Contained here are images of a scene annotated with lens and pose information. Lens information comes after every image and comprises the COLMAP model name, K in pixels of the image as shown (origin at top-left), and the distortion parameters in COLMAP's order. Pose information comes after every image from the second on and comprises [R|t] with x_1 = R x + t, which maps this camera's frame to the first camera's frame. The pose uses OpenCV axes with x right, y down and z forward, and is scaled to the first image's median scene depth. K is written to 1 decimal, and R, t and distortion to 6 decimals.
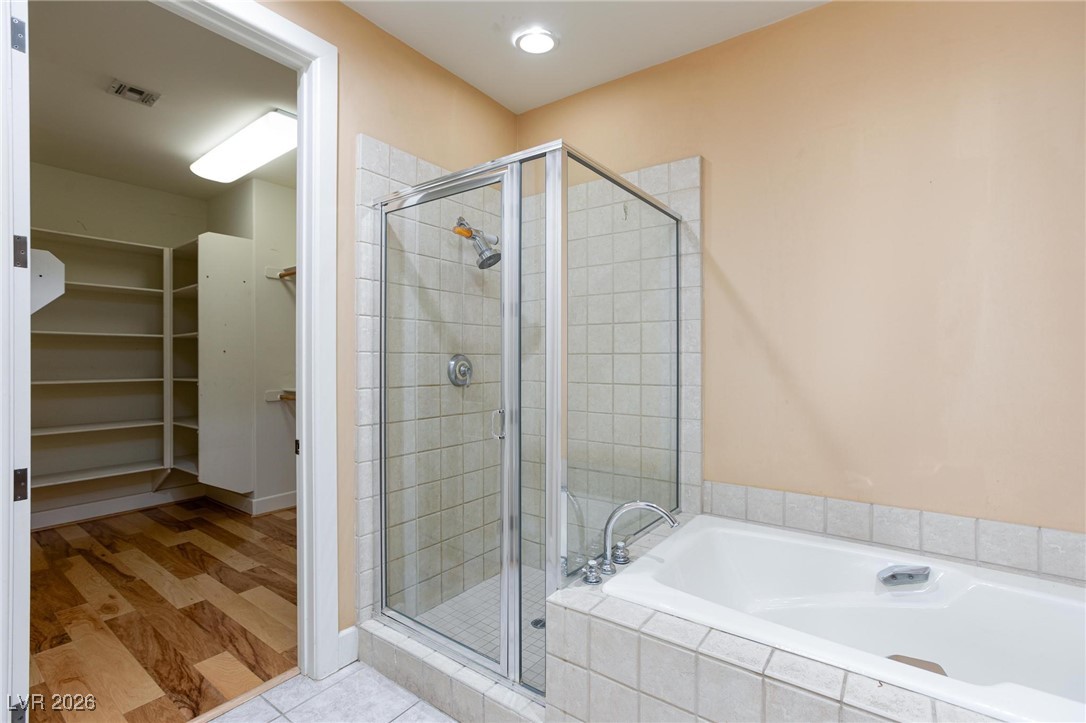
lens RADIAL K [[499.5, 0, 538.2], [0, 499.5, 359.1], [0, 0, 1]] dist [-0.029665, 0.016377]
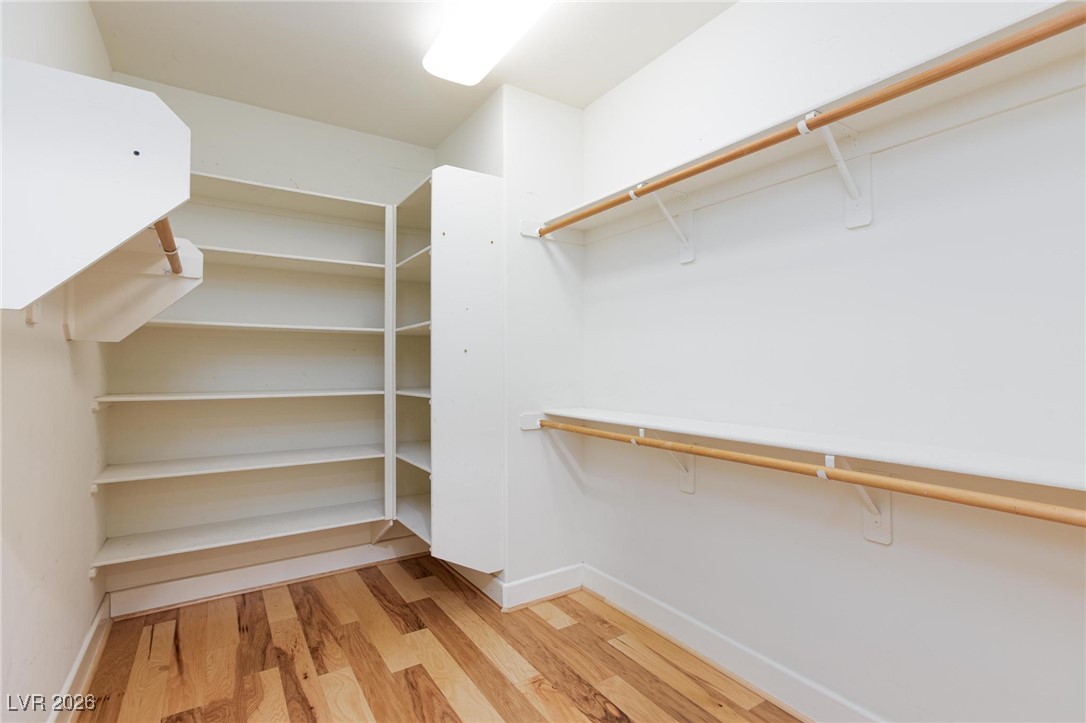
lens RADIAL K [[499.5, 0, 538.2], [0, 499.5, 359.1], [0, 0, 1]] dist [-0.029665, 0.016377]
pose [[0.941133, -0.004743, -0.338004, -0.327028], [0.000745, 0.999928, -0.011959, 0.002485], [0.338037, 0.011003, 0.941069, 0.423666]]
